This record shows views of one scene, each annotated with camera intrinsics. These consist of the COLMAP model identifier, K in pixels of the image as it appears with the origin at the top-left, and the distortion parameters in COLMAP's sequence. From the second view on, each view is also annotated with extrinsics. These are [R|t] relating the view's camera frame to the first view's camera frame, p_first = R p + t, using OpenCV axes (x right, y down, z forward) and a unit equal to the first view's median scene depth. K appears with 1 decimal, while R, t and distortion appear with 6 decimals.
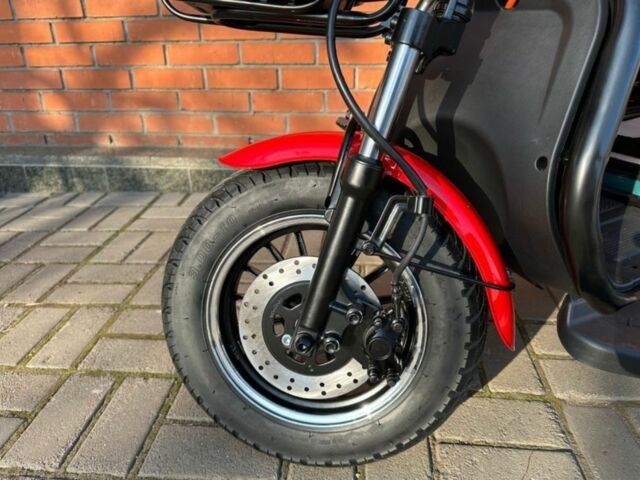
lens RADIAL K [[475.3, 0, 321.1], [0, 475.3, 231.2], [0, 0, 1]] dist [-0.009381, -0.007445]
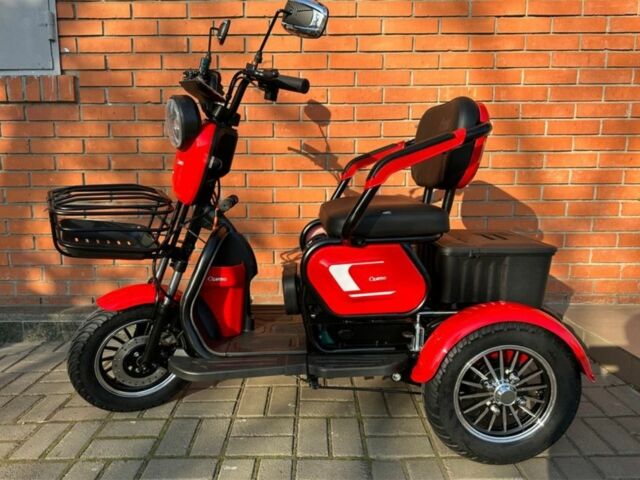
lens RADIAL K [[459.1, 0, 320.0], [0, 459.1, 240.0], [0, 0, 1]] dist [-0.000768, -0.008789]
pose [[0.994588, -0.004271, 0.103813, 0.106150], [0.032171, 0.962711, -0.268611, 0.019578], [-0.098795, 0.270497, 0.957638, -0.611362]]
